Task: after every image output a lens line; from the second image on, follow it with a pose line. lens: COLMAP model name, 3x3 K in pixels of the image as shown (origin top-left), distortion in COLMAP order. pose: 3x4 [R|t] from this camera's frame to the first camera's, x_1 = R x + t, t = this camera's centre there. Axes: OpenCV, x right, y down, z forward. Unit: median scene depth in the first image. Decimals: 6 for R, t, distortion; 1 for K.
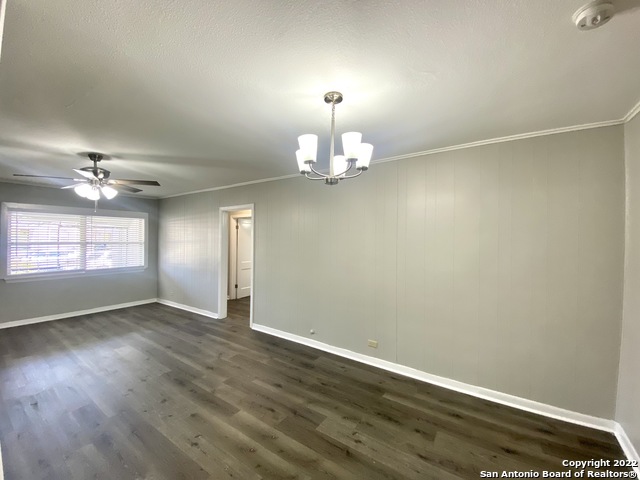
lens RADIAL K [[259.0, 0, 319.2], [0, 259.0, 237.5], [0, 0, 1]] dist [0.025503, -0.023354]
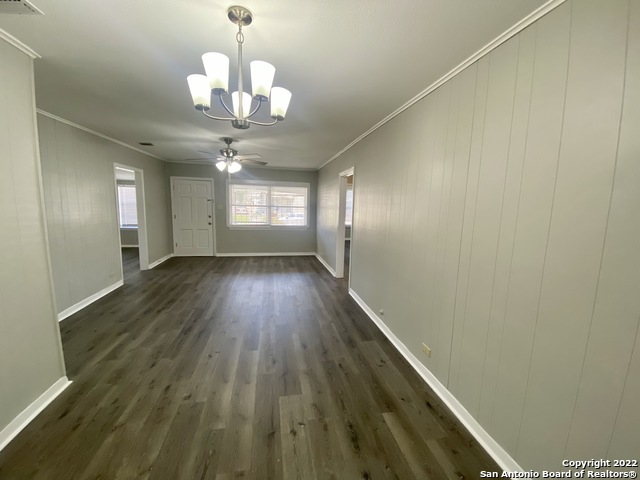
lens RADIAL K [[259.0, 0, 319.2], [0, 259.0, 237.5], [0, 0, 1]] dist [0.025503, -0.023354]
pose [[0.705295, 0.099691, -0.701870, 0.476575], [-0.015528, 0.991998, 0.125296, 0.018143], [0.708744, -0.077472, 0.701199, 0.317792]]
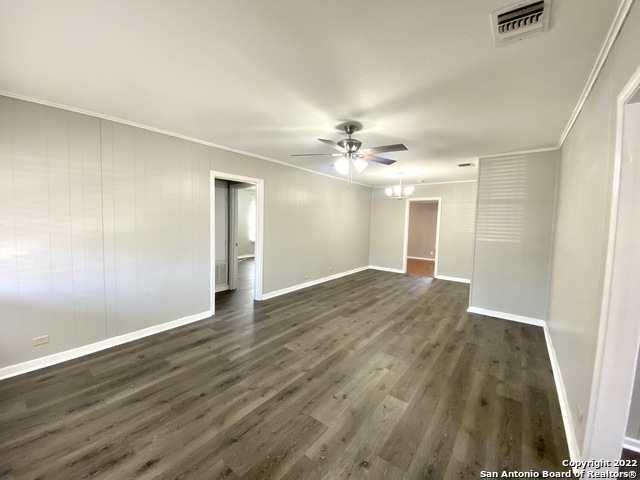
lens RADIAL K [[259.0, 0, 319.2], [0, 259.0, 237.5], [0, 0, 1]] dist [0.025503, -0.023354]
pose [[0.056669, -0.079901, 0.995191, -1.769990], [-0.023107, 0.996421, 0.081315, 0.013871], [-0.998126, -0.027604, 0.054620, 1.005829]]
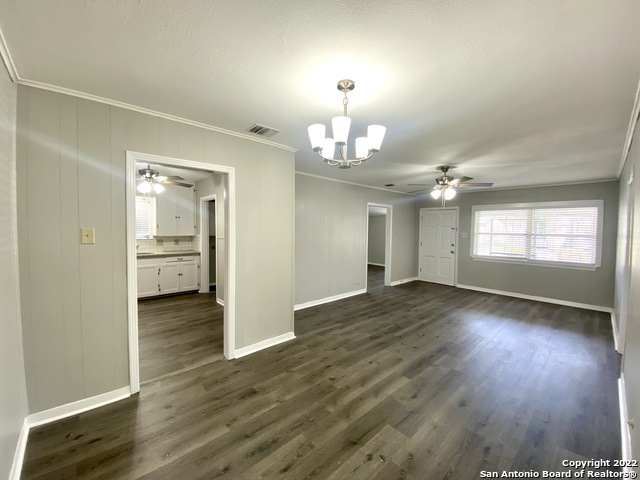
lens RADIAL K [[259.0, 0, 319.2], [0, 259.0, 237.5], [0, 0, 1]] dist [0.025503, -0.023354]
pose [[-0.234401, 0.021960, -0.971892, 0.629245], [-0.014634, 0.999552, 0.026114, 0.030305], [0.972030, 0.020344, -0.233975, 0.648501]]
